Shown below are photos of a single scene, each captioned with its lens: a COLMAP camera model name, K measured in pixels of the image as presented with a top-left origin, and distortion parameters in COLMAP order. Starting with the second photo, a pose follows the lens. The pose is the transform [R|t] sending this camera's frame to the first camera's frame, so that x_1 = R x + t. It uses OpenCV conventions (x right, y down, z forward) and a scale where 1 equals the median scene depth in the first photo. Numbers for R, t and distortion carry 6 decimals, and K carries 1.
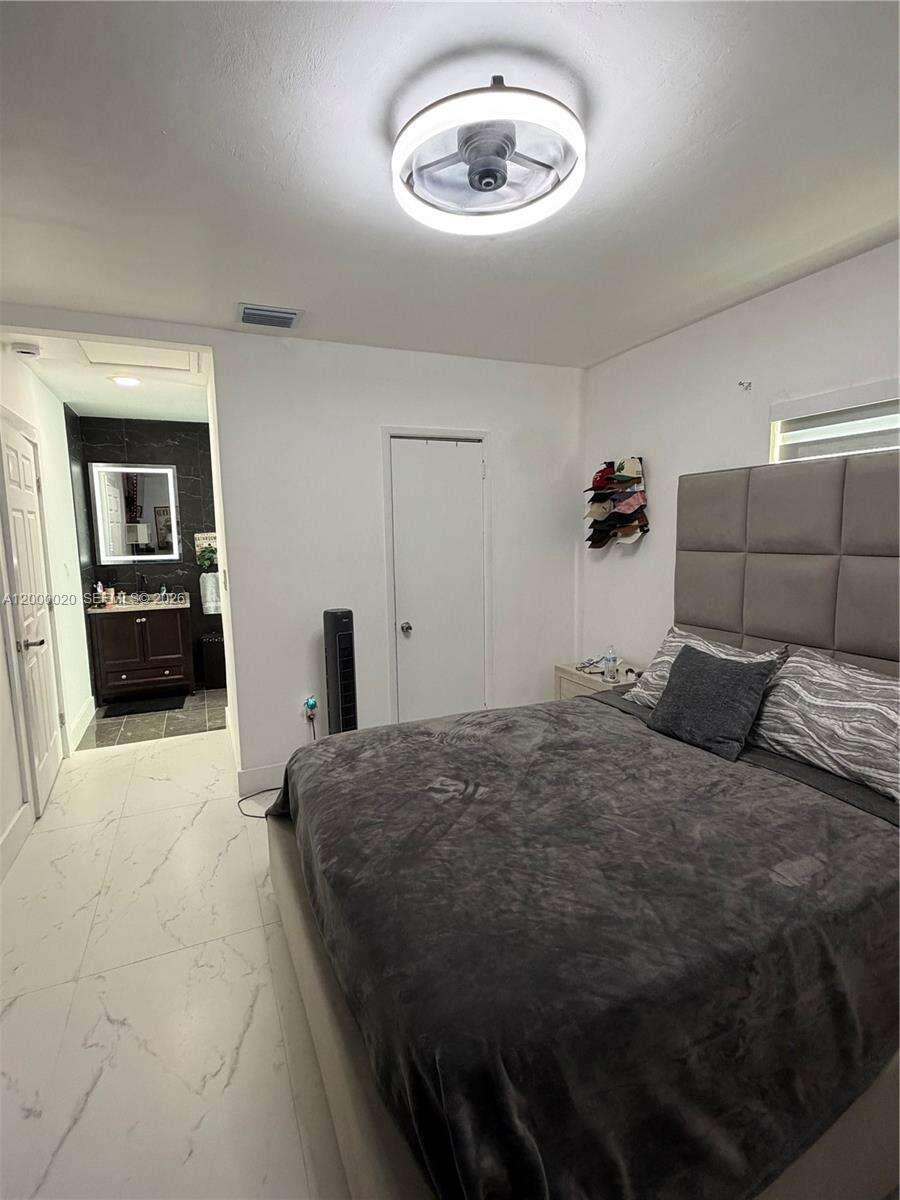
lens RADIAL K [[569.9, 0, 447.0], [0, 569.9, 600.7], [0, 0, 1]] dist [0.000172, -0.000213]
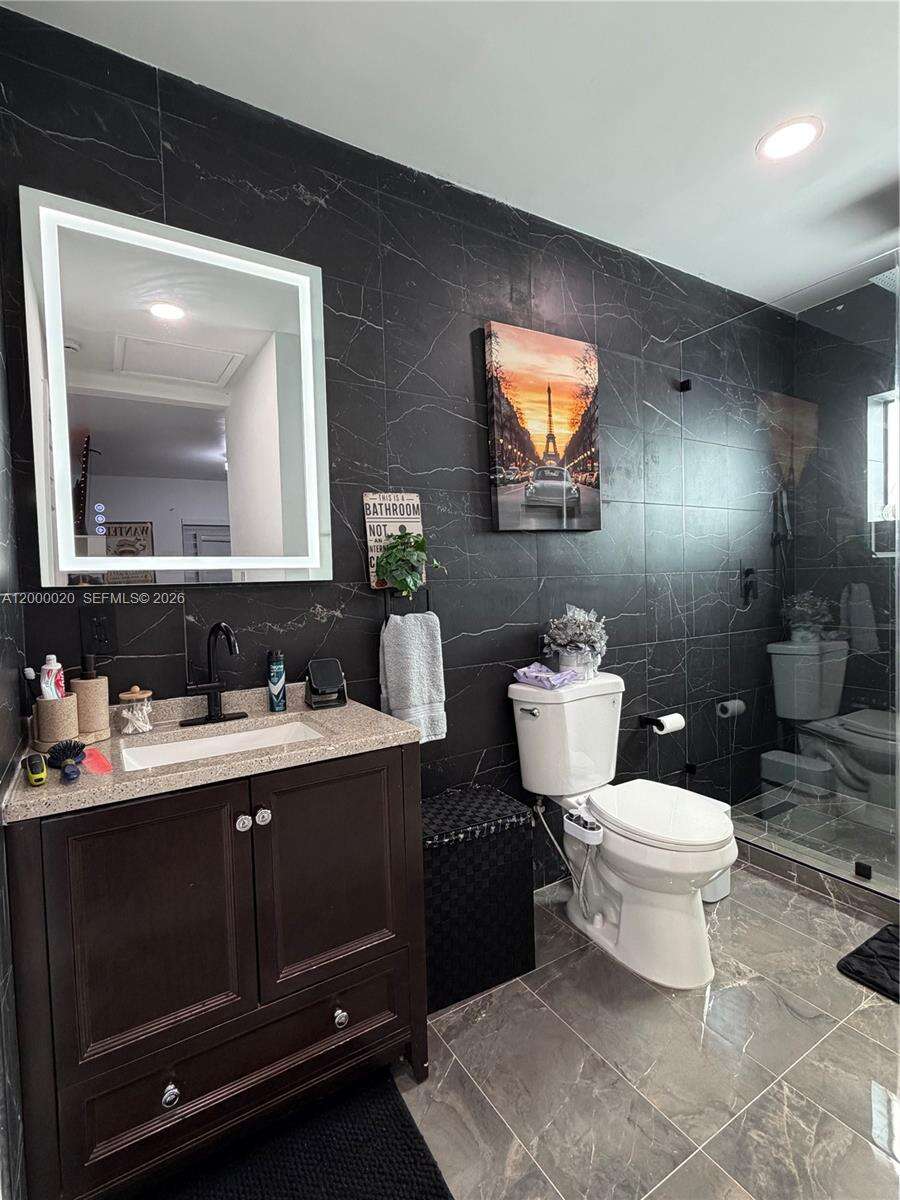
lens RADIAL K [[569.9, 0, 450.4], [0, 569.9, 601.6], [0, 0, 1]] dist [0.000172, -0.000213]
pose [[0.991313, -0.022757, 0.129538, -0.457073], [0.033458, 0.996149, -0.081042, -0.030185], [-0.127195, 0.084672, 0.988257, 0.710633]]
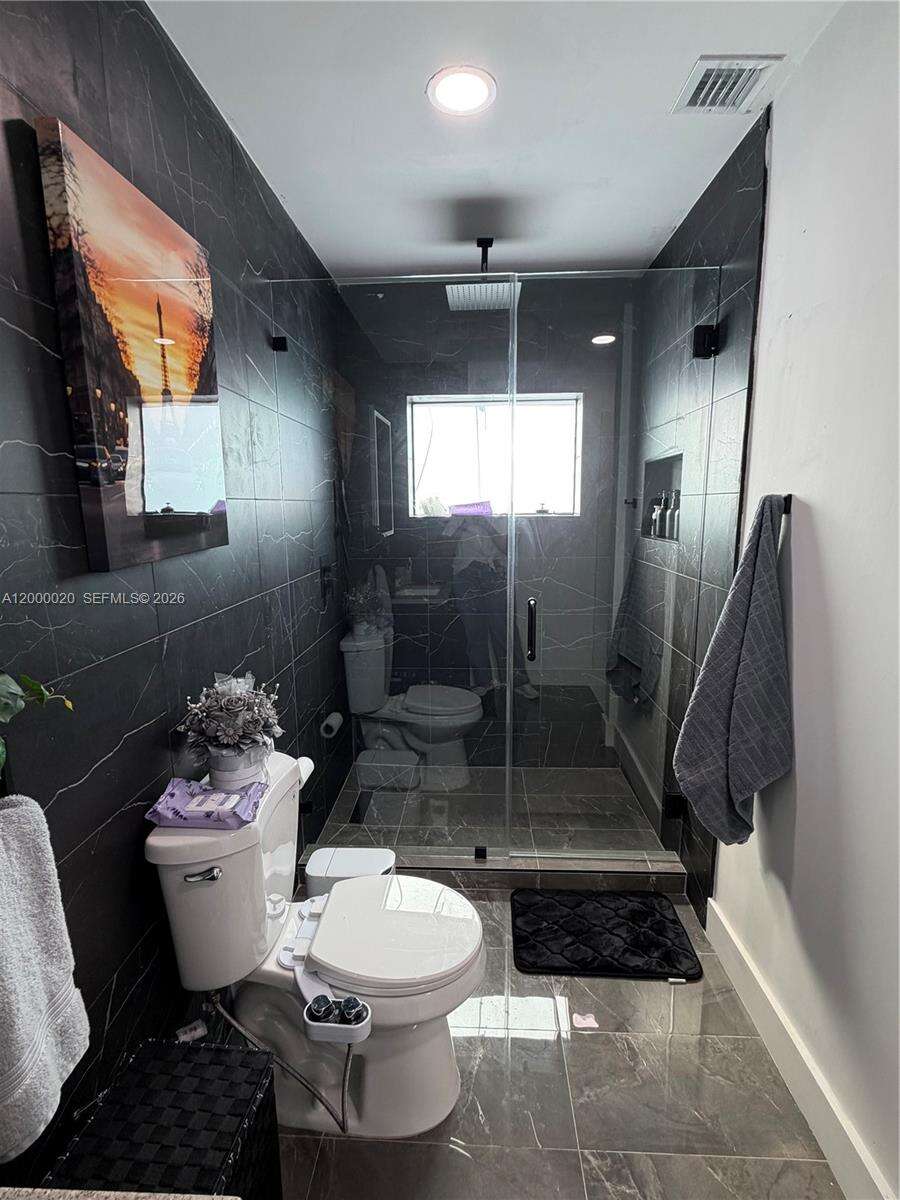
lens RADIAL K [[569.9, 0, 451.5], [0, 569.9, 602.6], [0, 0, 1]] dist [0.000172, -0.000213]
pose [[0.454400, -0.142262, 0.879365, -0.495059], [0.110896, 0.988520, 0.102617, -0.104227], [-0.883868, 0.050889, 0.464960, 0.884974]]
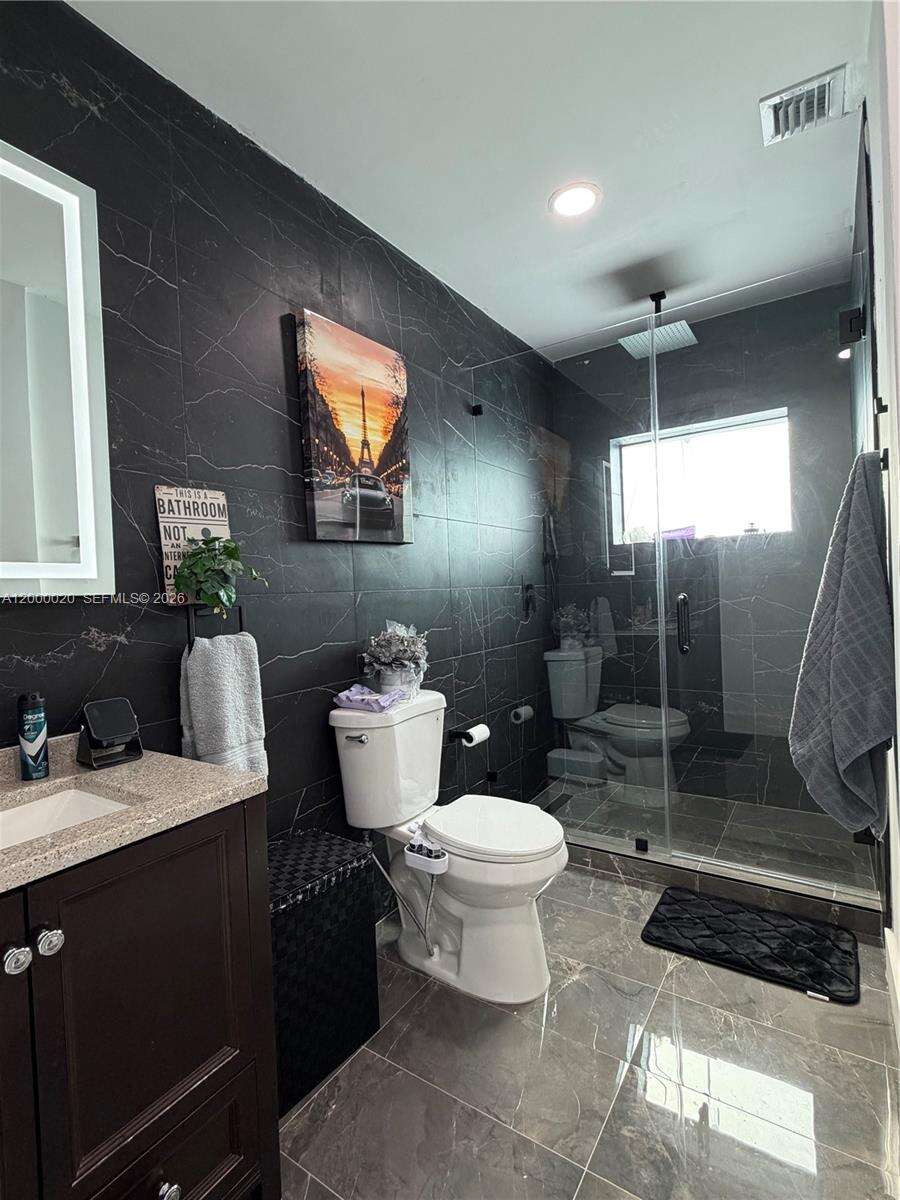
lens RADIAL K [[569.9, 0, 449.9], [0, 569.9, 601.2], [0, 0, 1]] dist [0.000172, -0.000213]
pose [[0.846618, -0.031761, 0.531253, -0.489540], [0.094746, 0.991267, -0.091727, -0.031752], [-0.523700, 0.127991, 0.842233, 0.753971]]
